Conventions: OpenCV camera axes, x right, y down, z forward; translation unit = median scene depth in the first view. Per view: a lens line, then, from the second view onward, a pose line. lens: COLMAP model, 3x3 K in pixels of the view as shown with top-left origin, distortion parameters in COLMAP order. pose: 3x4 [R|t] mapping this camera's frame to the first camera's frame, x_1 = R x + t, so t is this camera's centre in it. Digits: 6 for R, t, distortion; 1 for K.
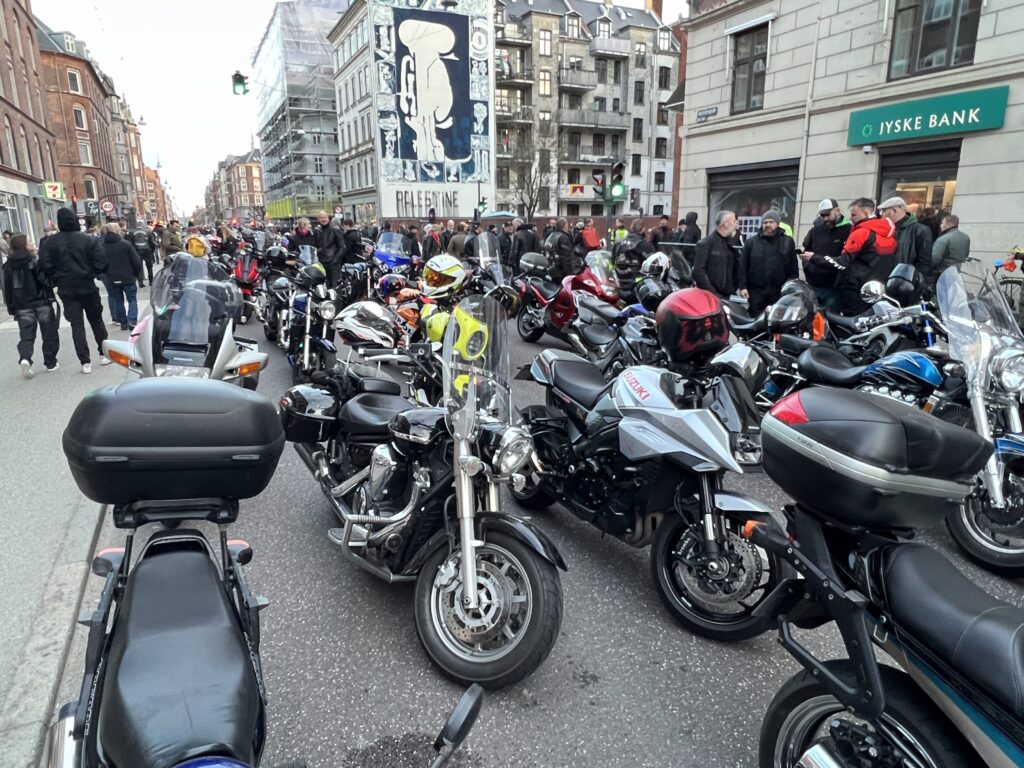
lens RADIAL K [[653.3, 0, 512.6], [0, 653.3, 384.1], [0, 0, 1]] dist [-0.002355, 0.000984]
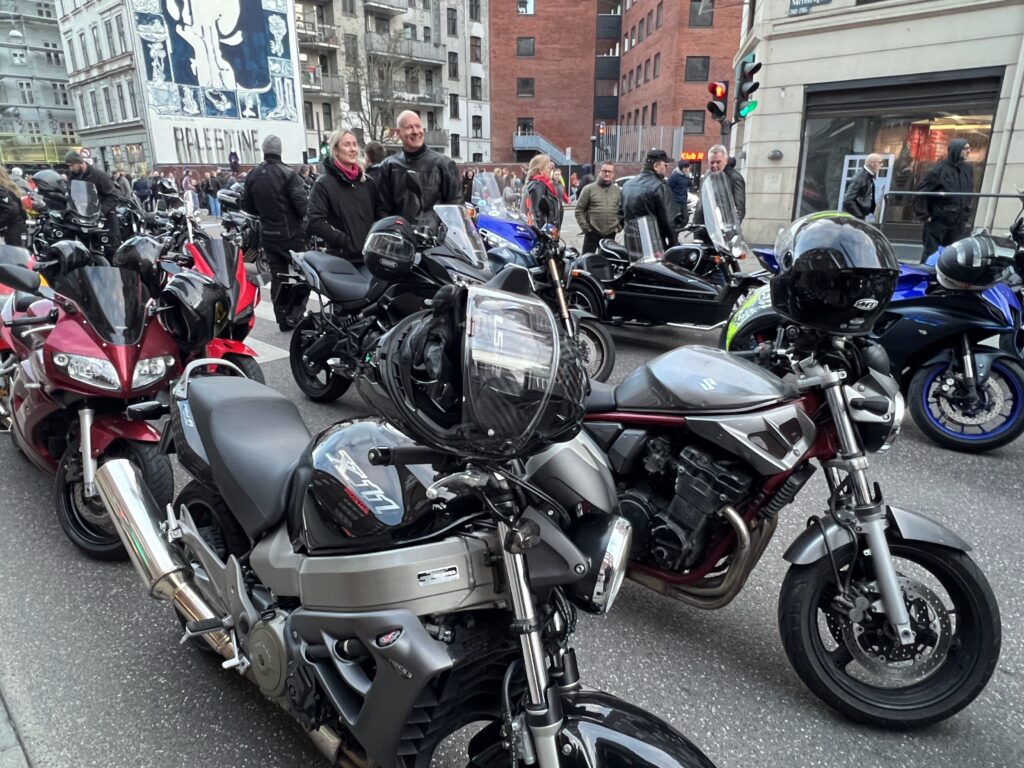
lens RADIAL K [[653.3, 0, 511.7], [0, 653.3, 385.0], [0, 0, 1]] dist [-0.002355, 0.000984]
pose [[0.937413, -0.105373, 0.331894, -0.090382], [0.082353, 0.993164, 0.082720, -0.031868], [-0.338342, -0.050211, 0.939683, 0.146733]]
